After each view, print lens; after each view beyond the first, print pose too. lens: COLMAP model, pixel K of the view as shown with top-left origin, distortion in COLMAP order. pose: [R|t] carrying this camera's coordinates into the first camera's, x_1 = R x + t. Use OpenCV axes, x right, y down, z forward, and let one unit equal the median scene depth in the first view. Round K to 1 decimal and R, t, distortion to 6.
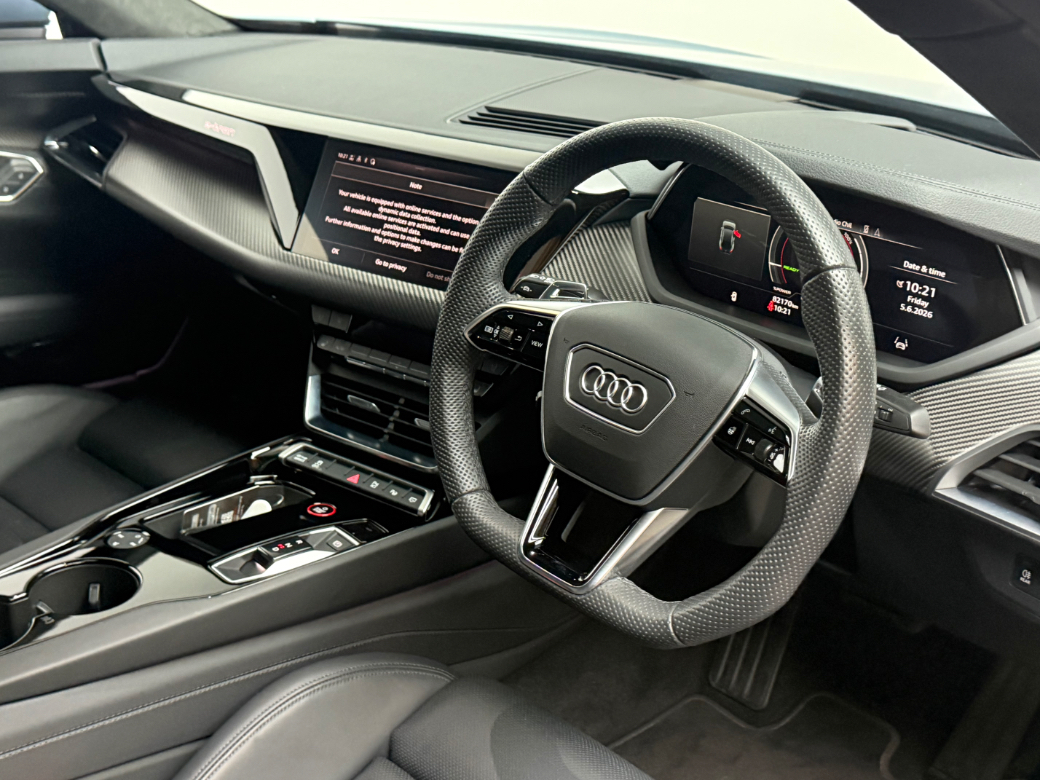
lens RADIAL K [[1308.2, 0, 519.7], [0, 1308.2, 389.9], [0, 0, 1]] dist [0.094348, 0.000000]
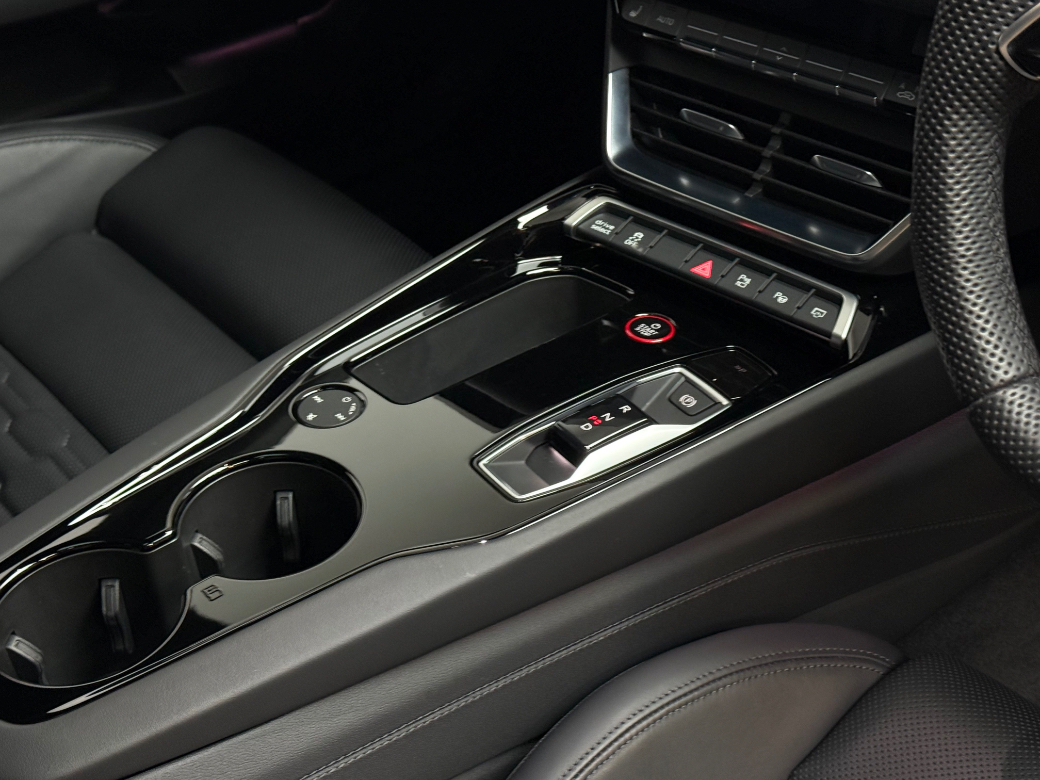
lens RADIAL K [[1732.8, 0, 519.4], [0, 1732.8, 389.0], [0, 0, 1]] dist [0.228772, 0.000000]
pose [[0.987745, -0.012060, -0.155611, -0.088492], [0.051185, 0.966902, 0.249963, -0.071335], [0.147446, -0.254864, 0.955669, 0.263870]]
